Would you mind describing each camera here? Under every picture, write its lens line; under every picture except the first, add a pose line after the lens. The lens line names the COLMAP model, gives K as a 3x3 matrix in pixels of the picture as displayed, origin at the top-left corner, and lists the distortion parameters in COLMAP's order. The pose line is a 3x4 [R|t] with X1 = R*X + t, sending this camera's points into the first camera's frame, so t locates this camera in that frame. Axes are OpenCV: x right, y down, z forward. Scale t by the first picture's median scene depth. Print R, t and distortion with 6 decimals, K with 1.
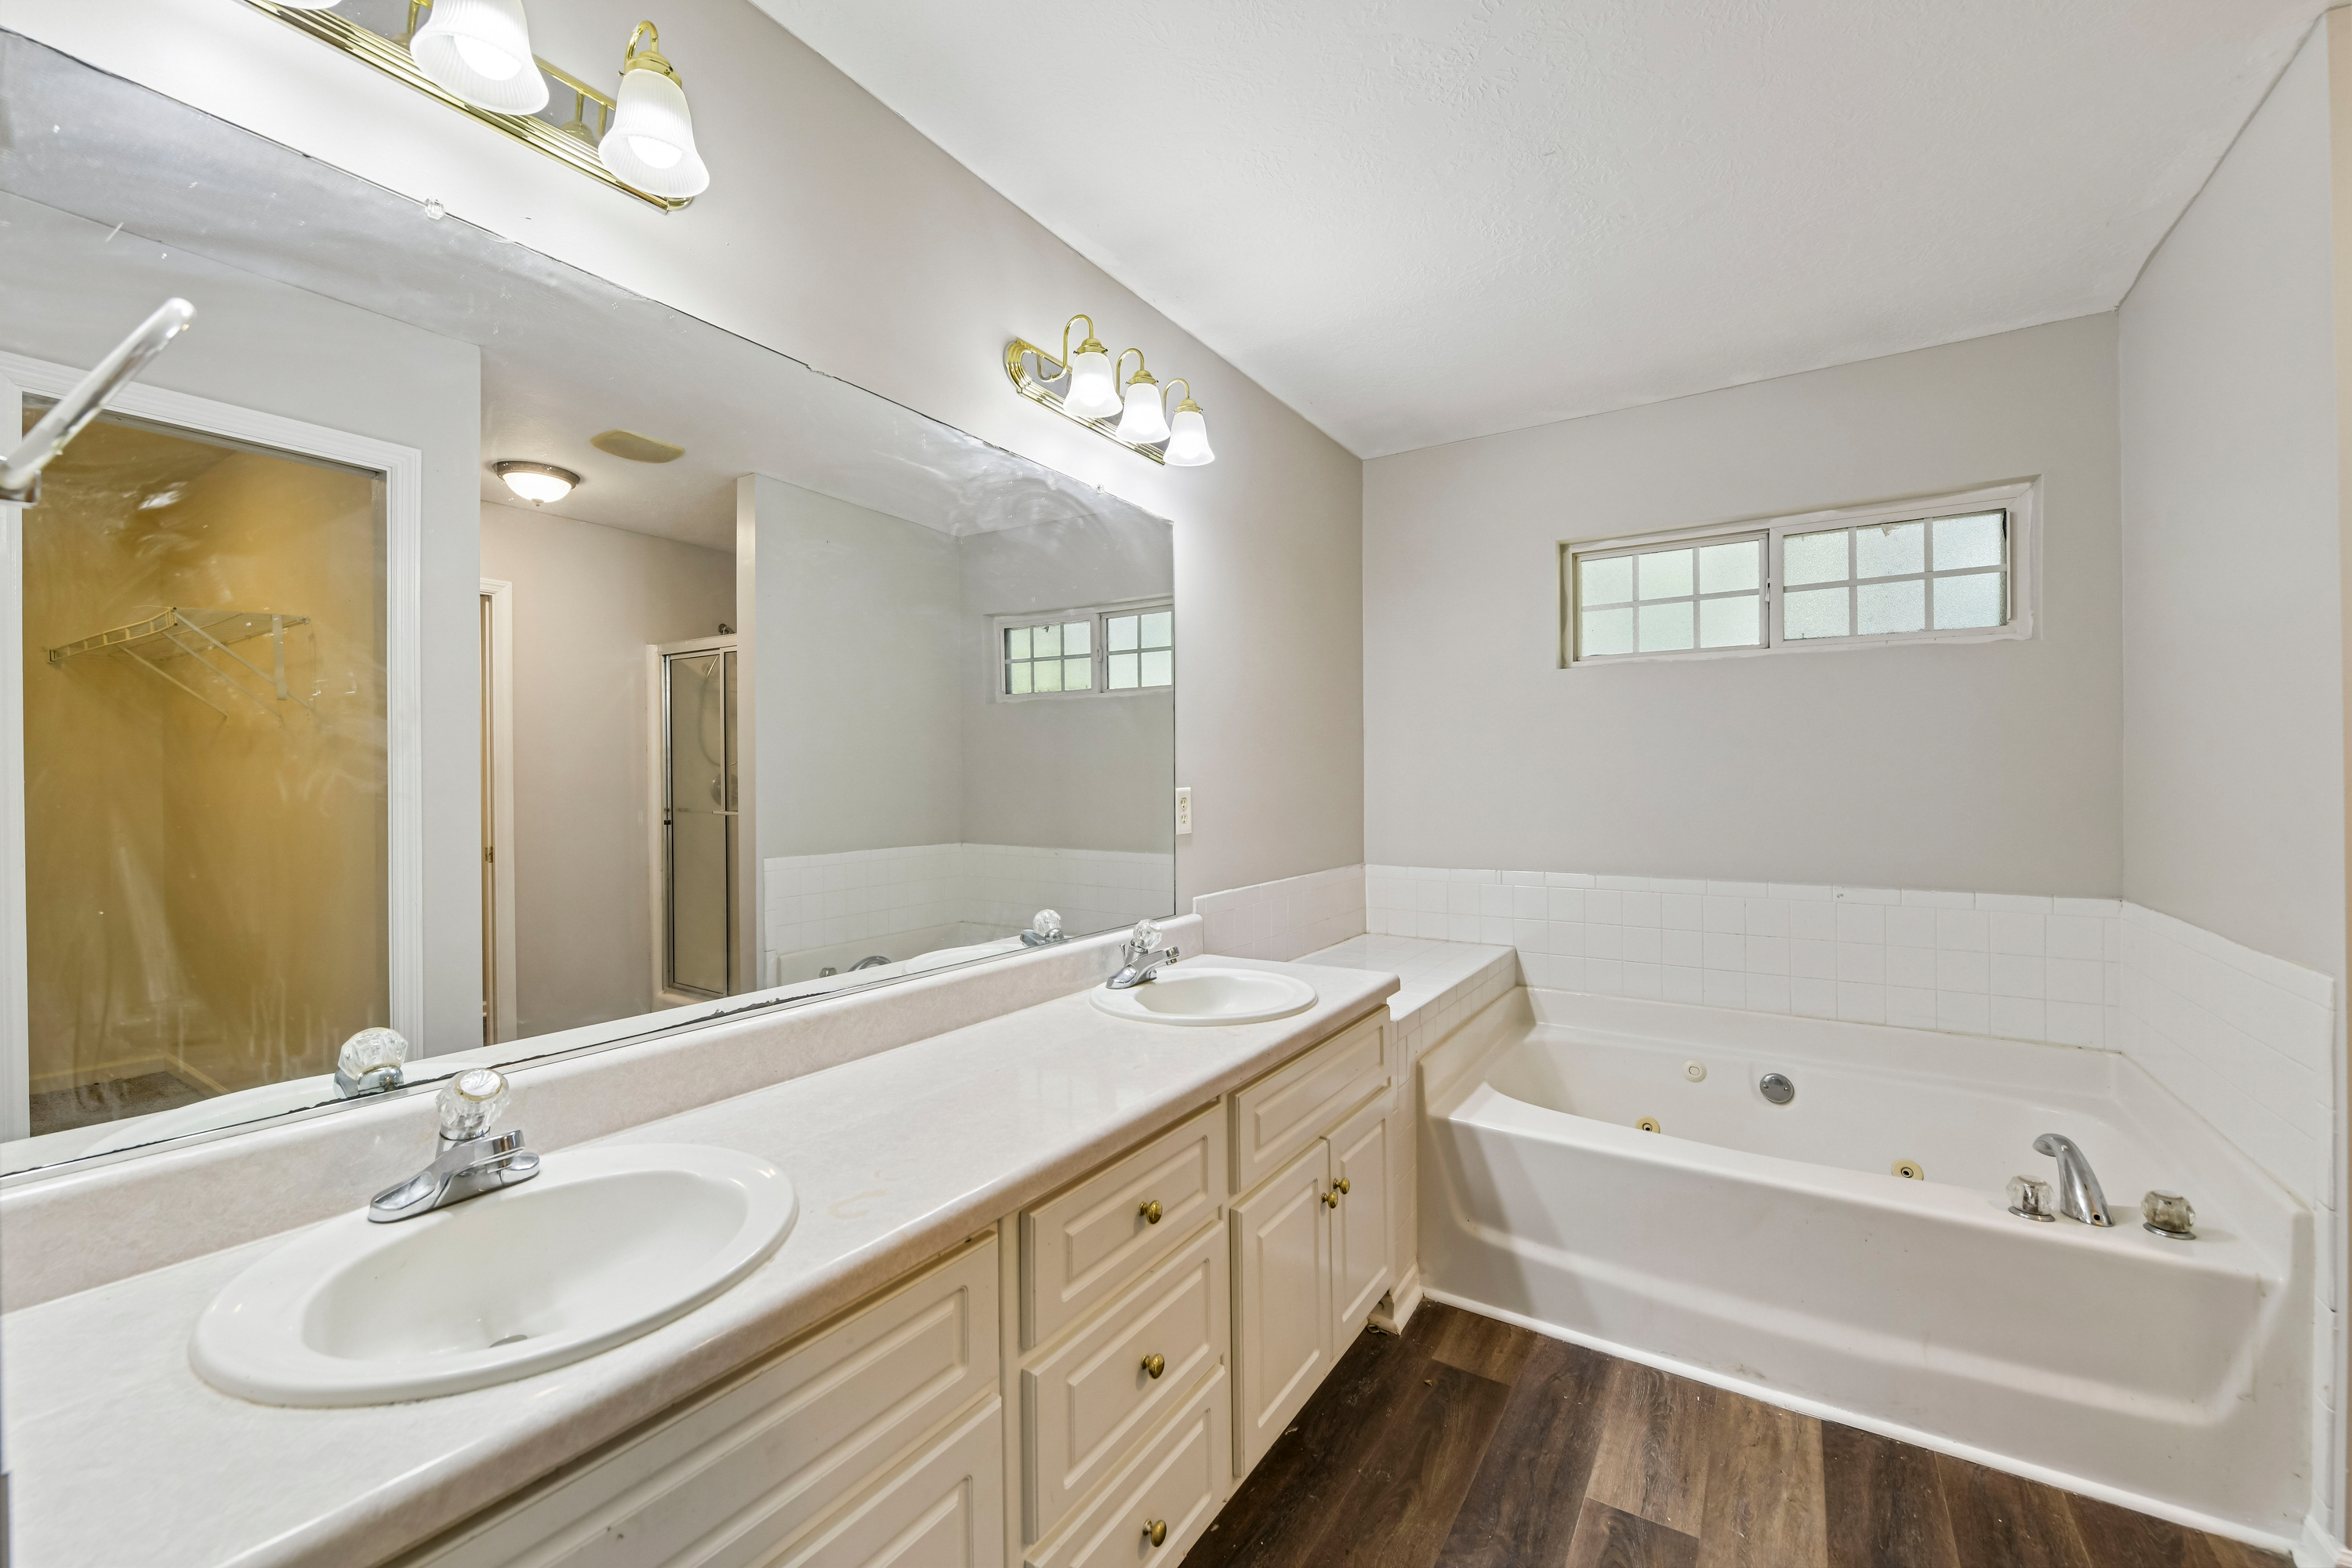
lens RADIAL K [[939.2, 0, 1165.5], [0, 939.2, 785.0], [0, 0, 1]] dist [-0.009671, 0.000504]
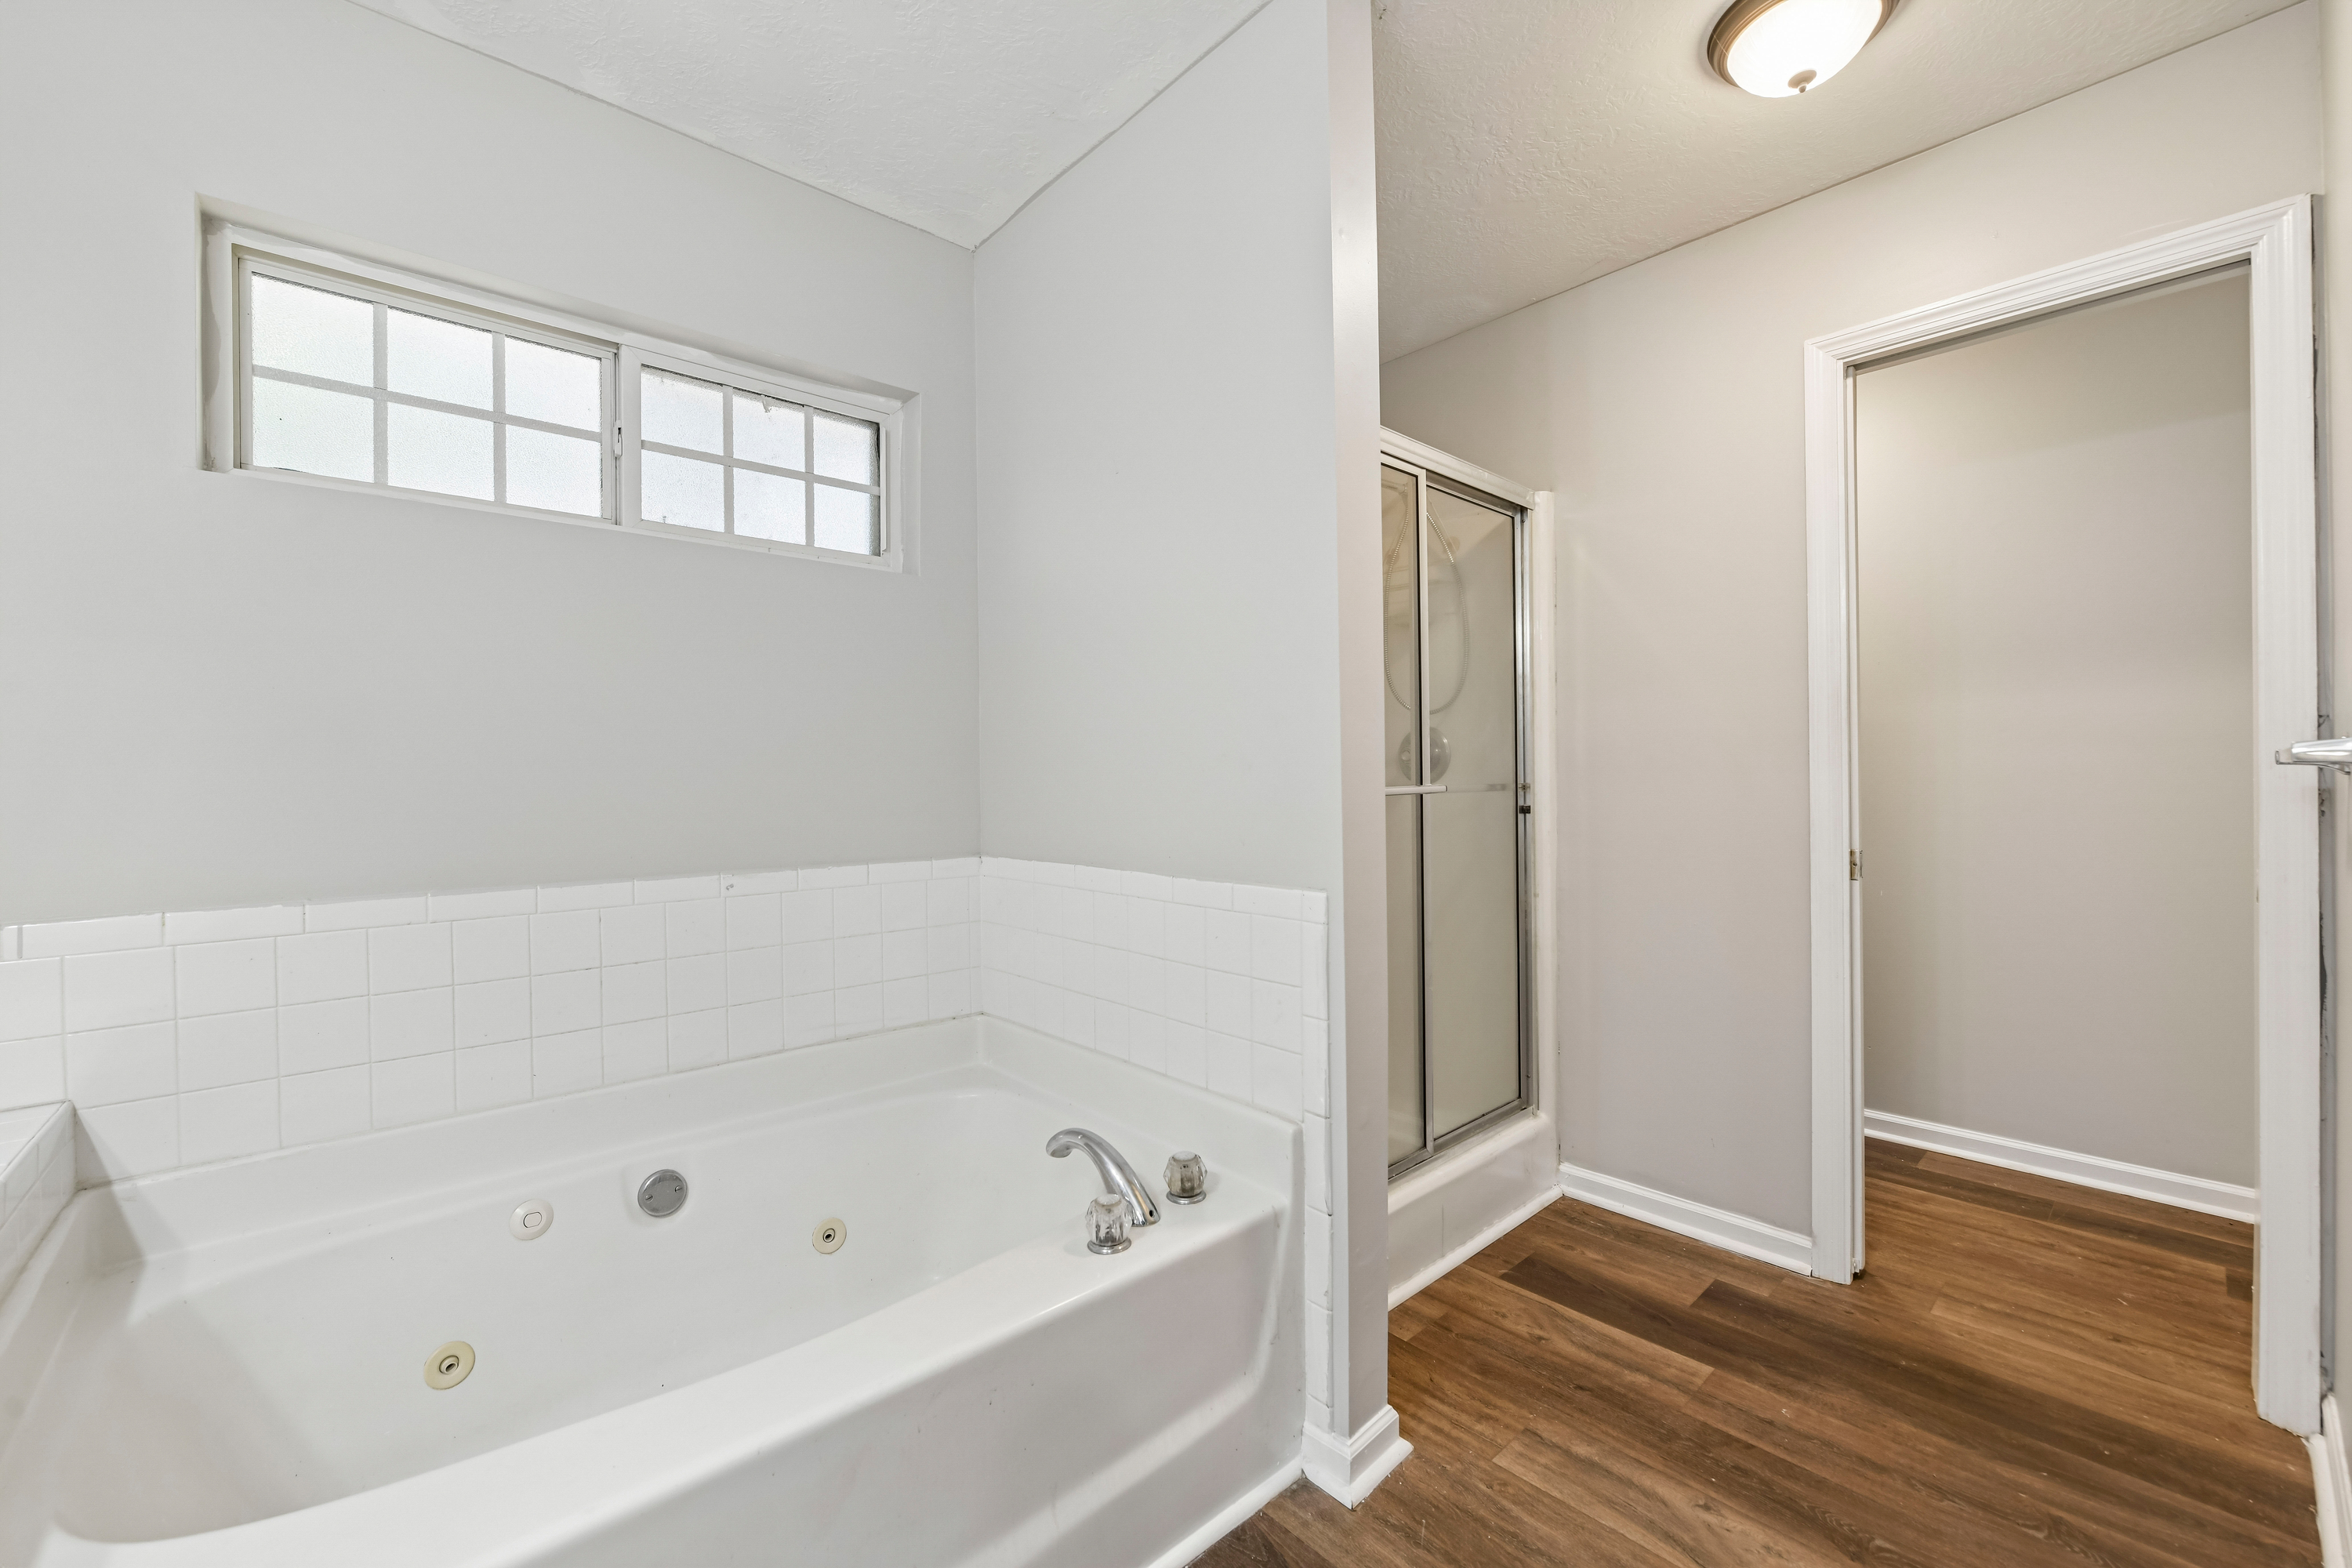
lens RADIAL K [[939.2, 0, 1162.1], [0, 939.2, 776.4], [0, 0, 1]] dist [-0.009671, 0.000504]
pose [[0.249967, 0.004065, 0.968246, 0.106807], [0.016234, 0.999833, -0.008389, 0.044446], [-0.968118, 0.017816, 0.249859, 0.488364]]
